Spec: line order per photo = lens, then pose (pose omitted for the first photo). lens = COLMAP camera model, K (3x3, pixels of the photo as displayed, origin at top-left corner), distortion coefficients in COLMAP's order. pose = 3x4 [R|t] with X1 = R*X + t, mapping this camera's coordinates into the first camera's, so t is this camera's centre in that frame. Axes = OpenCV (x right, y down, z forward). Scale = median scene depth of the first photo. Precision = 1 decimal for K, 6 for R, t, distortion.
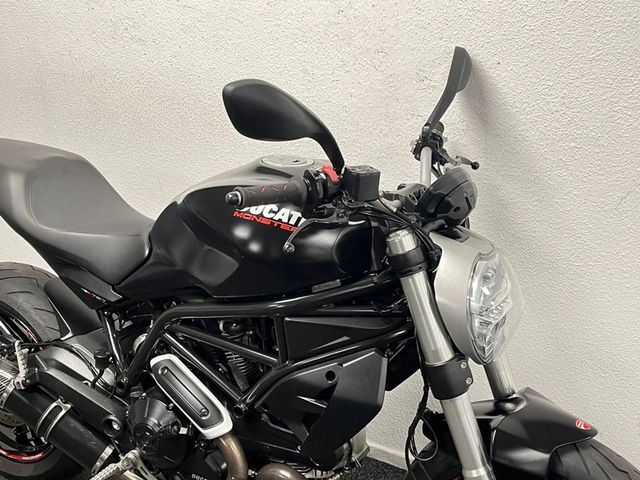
lens RADIAL K [[791.3, 0, 325.0], [0, 791.3, 234.6], [0, 0, 1]] dist [0.028314, 0.000000]
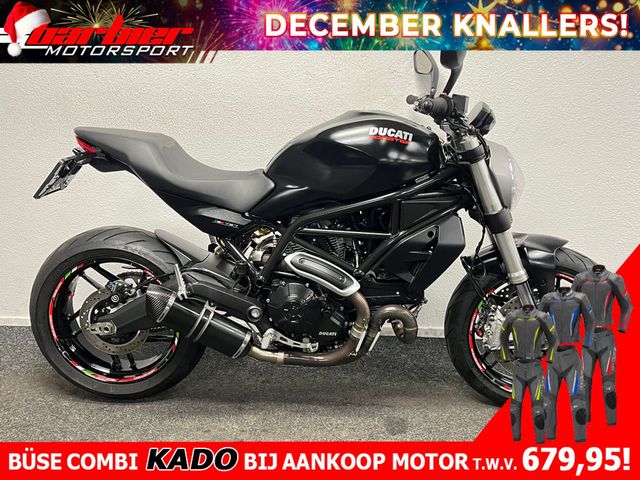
lens RADIAL K [[589.6, 0, 315.5], [0, 589.6, 240.1], [0, 0, 1]] dist [0.032204, 0.000000]
pose [[0.897990, -0.124844, 0.421933, -0.656654], [0.147656, 0.988801, -0.021681, 0.167121], [-0.414502, 0.081770, 0.906368, 0.004143]]
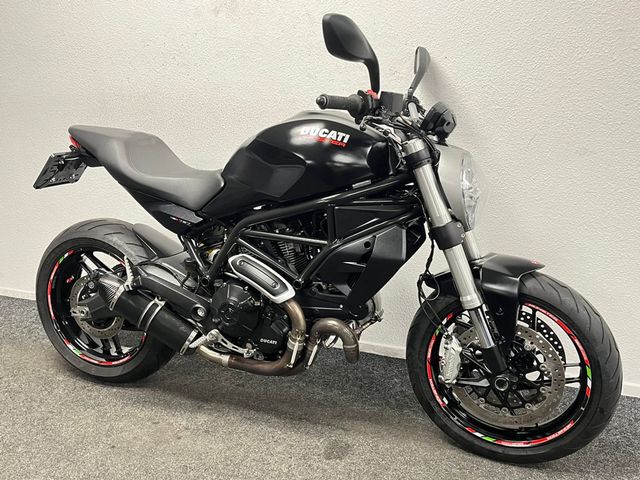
lens RADIAL K [[589.6, 0, 317.2], [0, 589.6, 239.0], [0, 0, 1]] dist [0.032204, 0.000000]
pose [[0.990142, -0.047119, 0.131906, -0.212507], [0.058134, 0.995022, -0.080944, 0.231052], [-0.127435, 0.087814, 0.987952, -0.072309]]
